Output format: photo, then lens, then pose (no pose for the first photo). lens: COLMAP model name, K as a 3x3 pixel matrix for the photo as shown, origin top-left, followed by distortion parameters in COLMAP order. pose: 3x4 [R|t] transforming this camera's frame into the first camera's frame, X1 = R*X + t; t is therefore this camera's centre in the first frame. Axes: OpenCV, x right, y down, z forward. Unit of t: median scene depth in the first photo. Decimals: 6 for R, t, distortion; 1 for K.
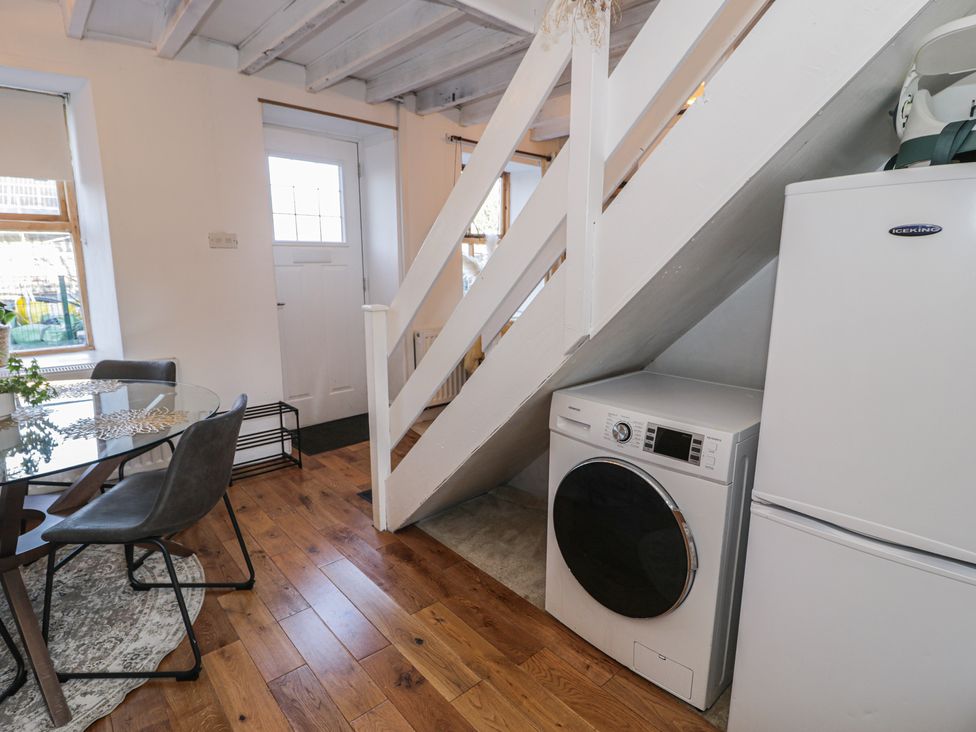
lens RADIAL K [[517.9, 0, 484.7], [0, 517.9, 367.0], [0, 0, 1]] dist [0.003143, -0.015287]
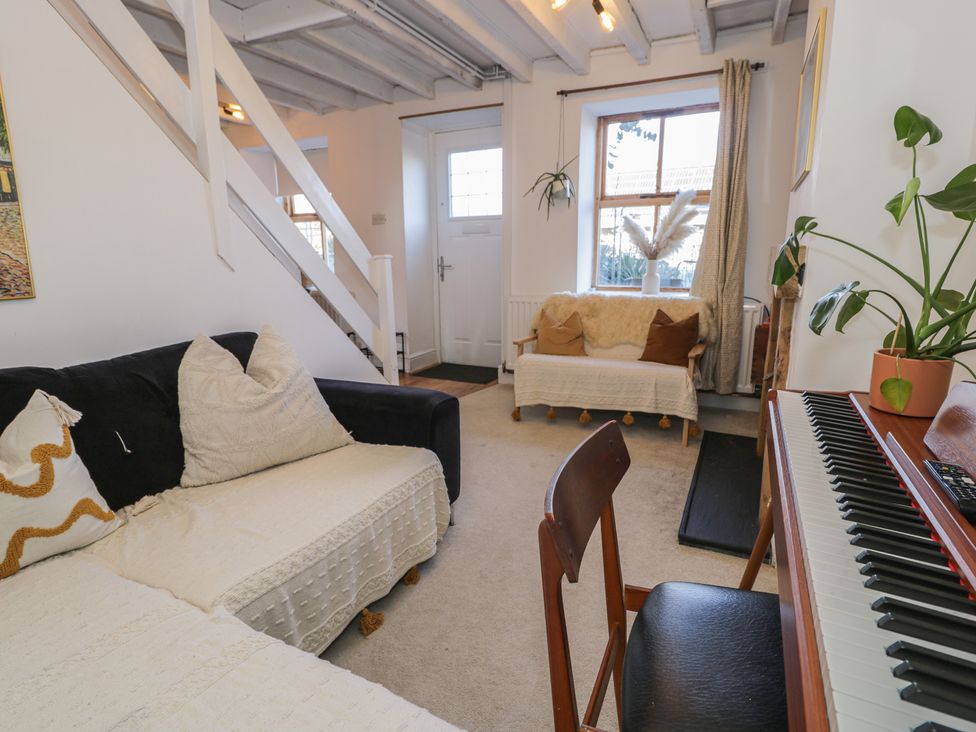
lens RADIAL K [[508.0, 0, 485.1], [0, 508.0, 367.7], [0, 0, 1]] dist [0.001424, -0.014251]
pose [[0.360080, 0.207423, -0.909570, 0.876573], [-0.178777, 0.972243, 0.150941, -0.079874], [0.915632, 0.108259, 0.387167, 0.608206]]
